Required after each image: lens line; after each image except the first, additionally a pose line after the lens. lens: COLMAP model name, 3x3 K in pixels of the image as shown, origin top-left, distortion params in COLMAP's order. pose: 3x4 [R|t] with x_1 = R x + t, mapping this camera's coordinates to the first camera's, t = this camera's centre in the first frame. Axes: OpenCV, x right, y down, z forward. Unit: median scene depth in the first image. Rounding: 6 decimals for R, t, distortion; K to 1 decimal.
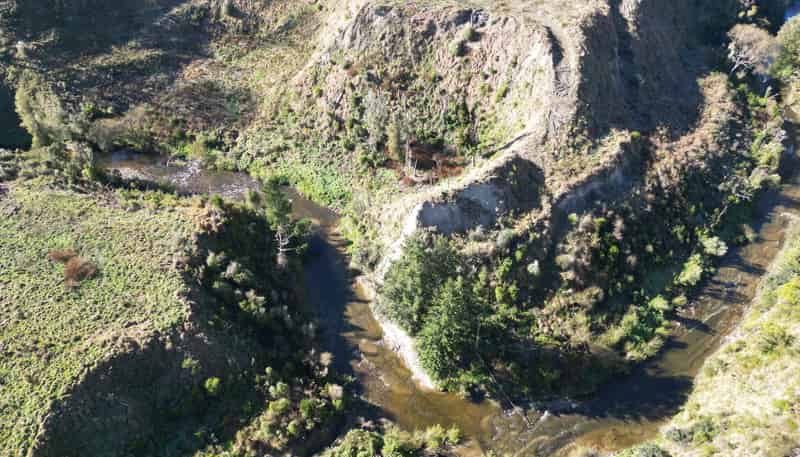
lens RADIAL K [[558.2, 0, 401.2], [0, 558.2, 228.3], [0, 0, 1]] dist [0.090572, -0.095836]
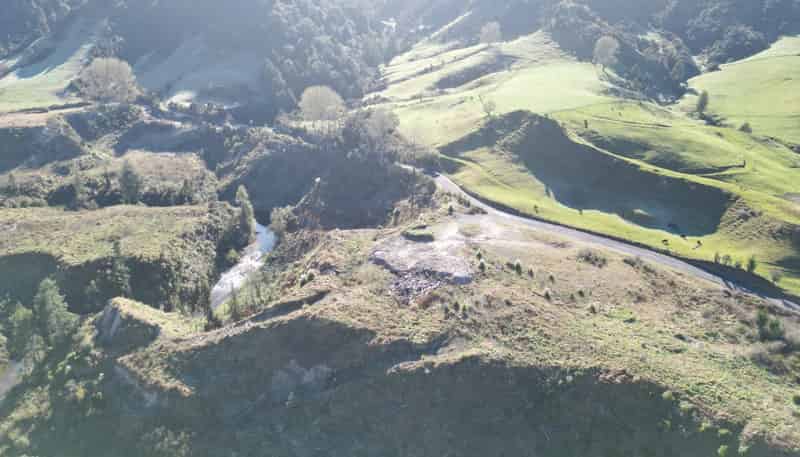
lens RADIAL K [[558.2, 0, 401.2], [0, 558.2, 228.3], [0, 0, 1]] dist [0.090572, -0.095836]
pose [[0.220822, 0.382824, -0.897042, 1.157354], [-0.658906, 0.736671, 0.152183, -0.712561], [0.719084, 0.557461, 0.414917, 0.577894]]
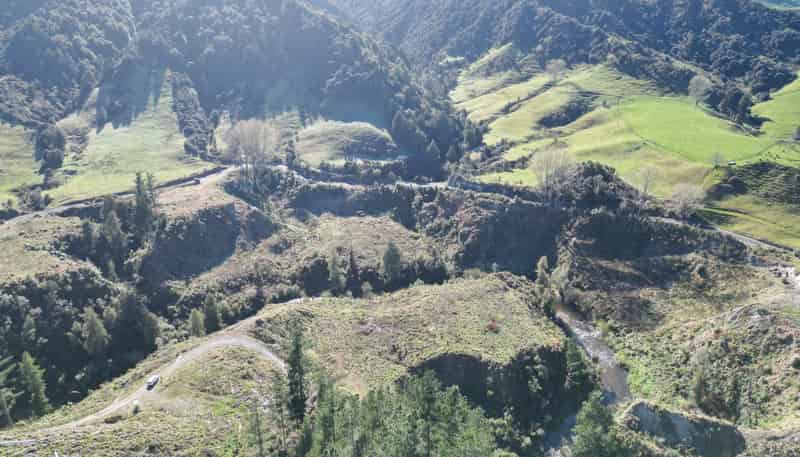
lens RADIAL K [[558.2, 0, 401.2], [0, 558.2, 228.3], [0, 0, 1]] dist [0.090572, -0.095836]
pose [[0.424723, 0.341909, -0.838277, 0.689361], [-0.607029, 0.794508, 0.016499, -0.036465], [0.671659, 0.501851, 0.544995, -0.451643]]
